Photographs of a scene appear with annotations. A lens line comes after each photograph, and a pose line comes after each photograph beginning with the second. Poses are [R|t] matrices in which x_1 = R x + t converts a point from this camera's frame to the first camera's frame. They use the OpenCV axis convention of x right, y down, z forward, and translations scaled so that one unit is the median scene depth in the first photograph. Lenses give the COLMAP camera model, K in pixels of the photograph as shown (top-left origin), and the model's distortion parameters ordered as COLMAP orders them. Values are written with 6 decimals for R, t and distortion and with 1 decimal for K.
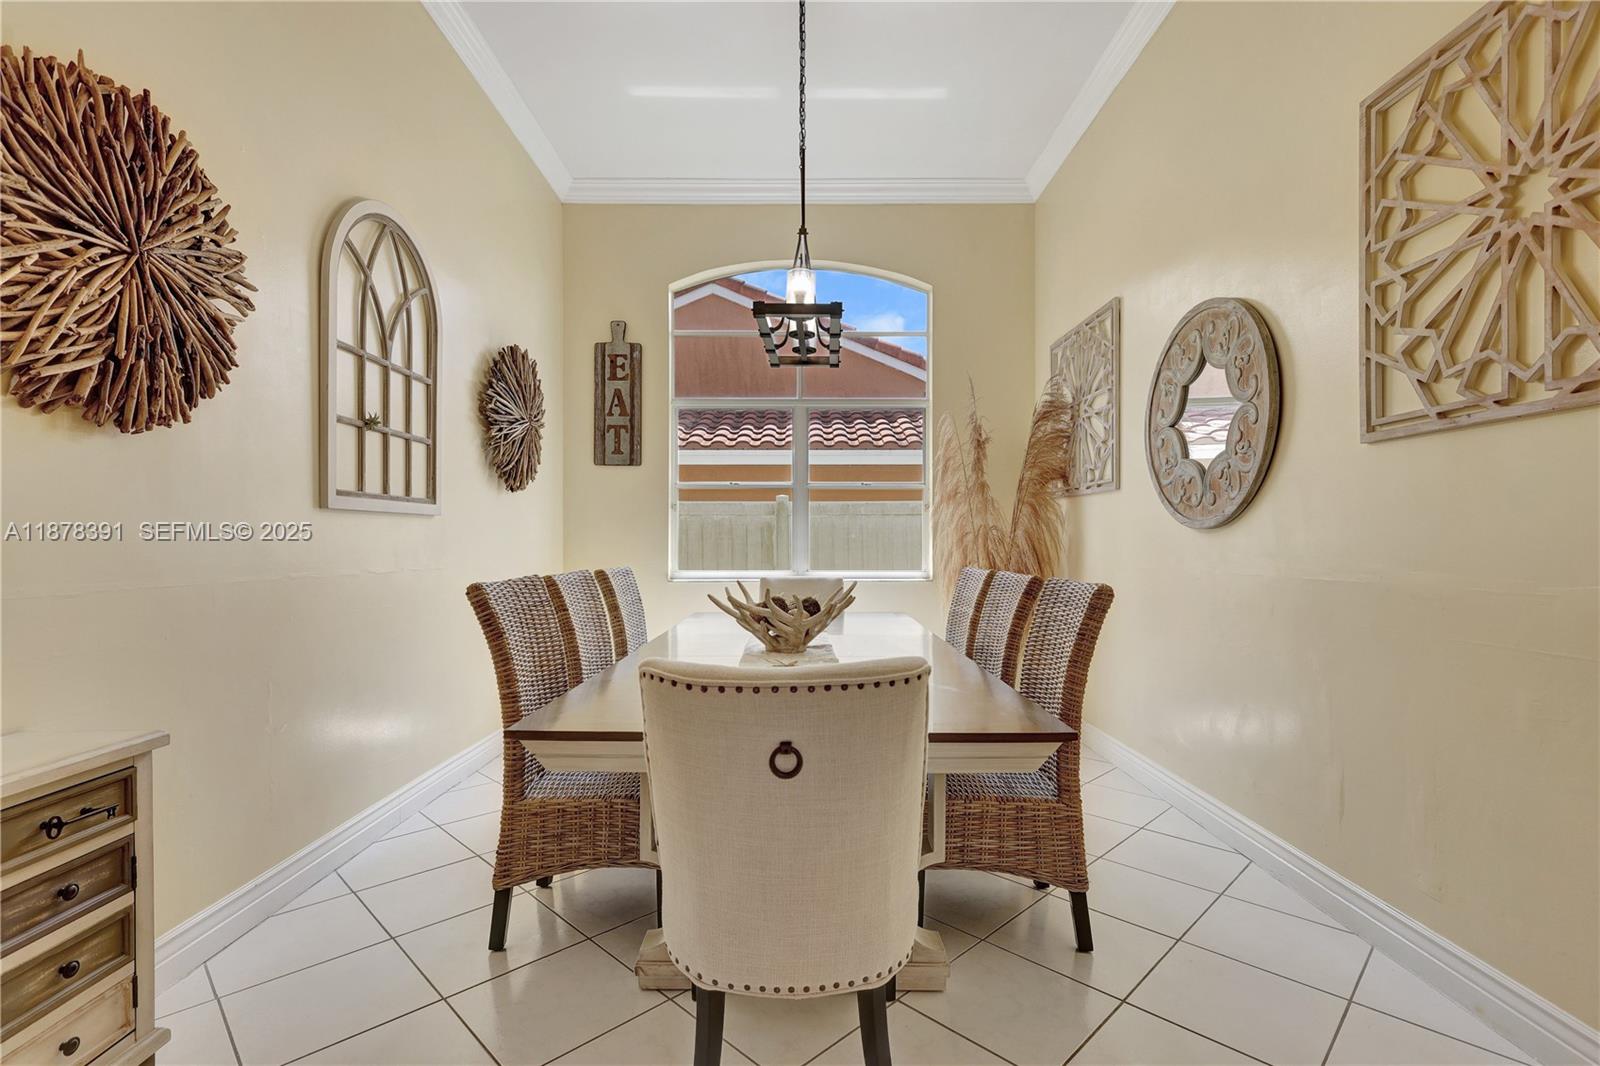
lens RADIAL K [[739.8, 0, 797.0], [0, 739.8, 535.6], [0, 0, 1]] dist [0.000387, -0.000312]
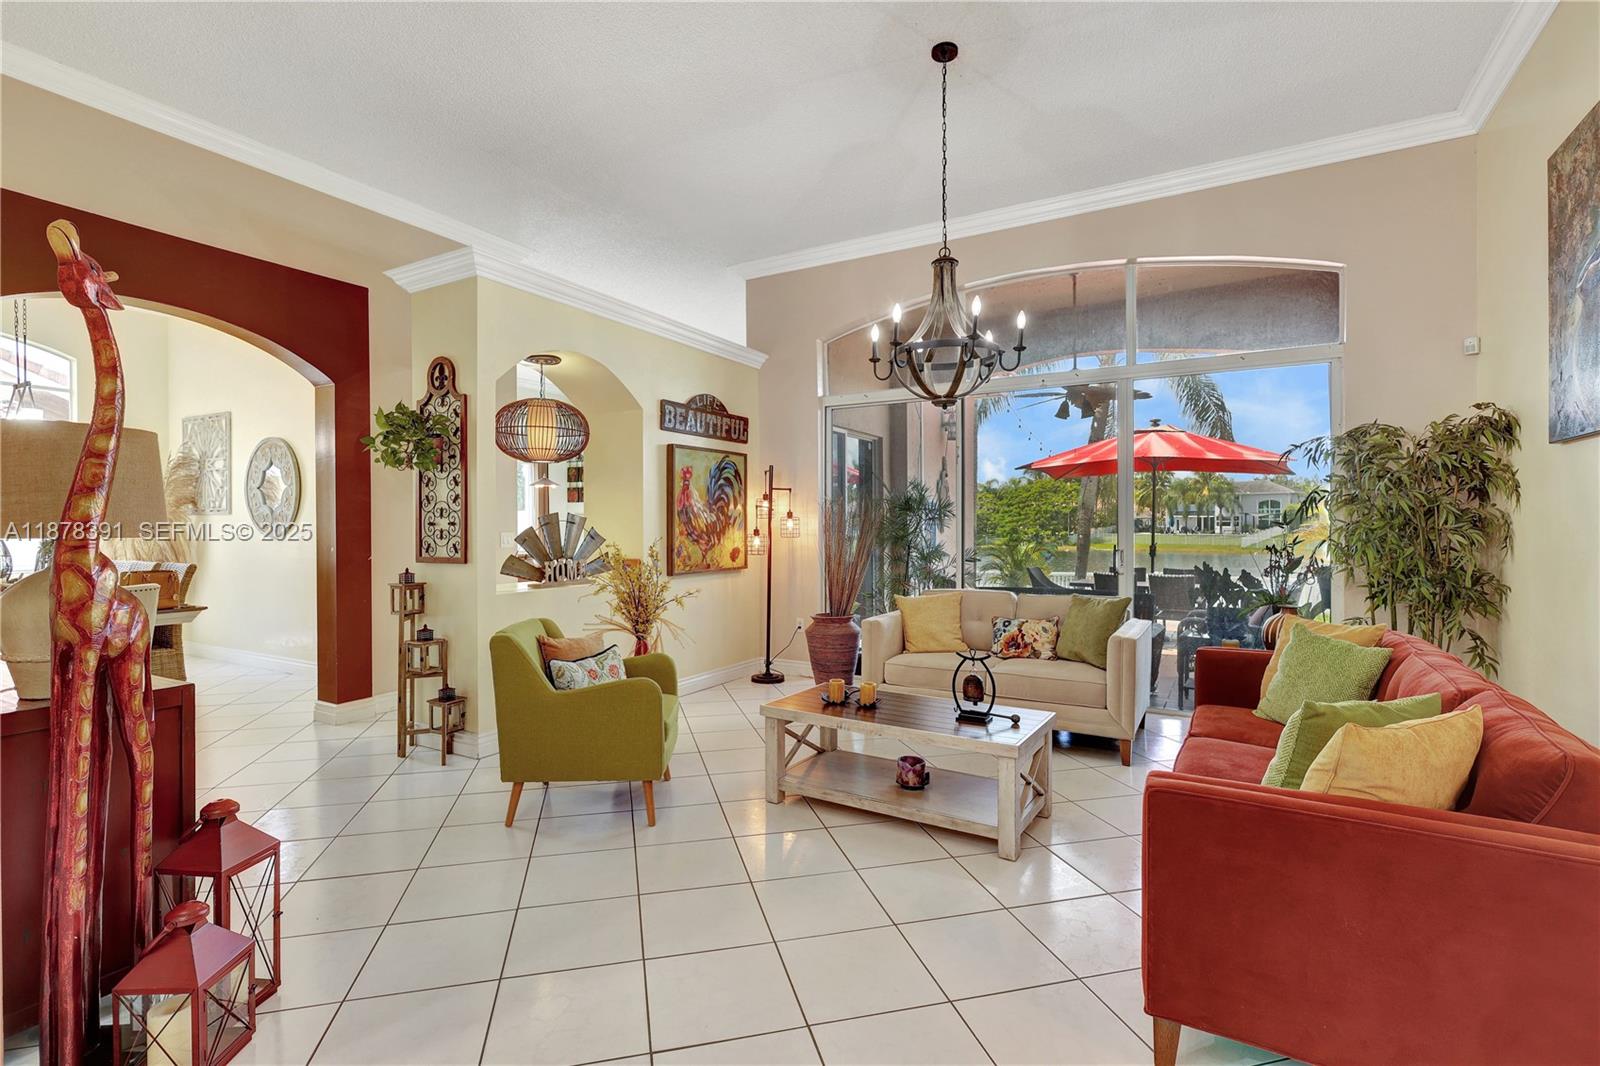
lens RADIAL K [[739.8, 0, 797.0], [0, 739.8, 535.6], [0, 0, 1]] dist [0.000387, -0.000312]
pose [[0.501735, -0.016607, 0.864862, -0.422137], [-0.002577, 0.999783, 0.020692, -0.046111], [-0.865018, -0.012610, 0.501583, -1.067082]]
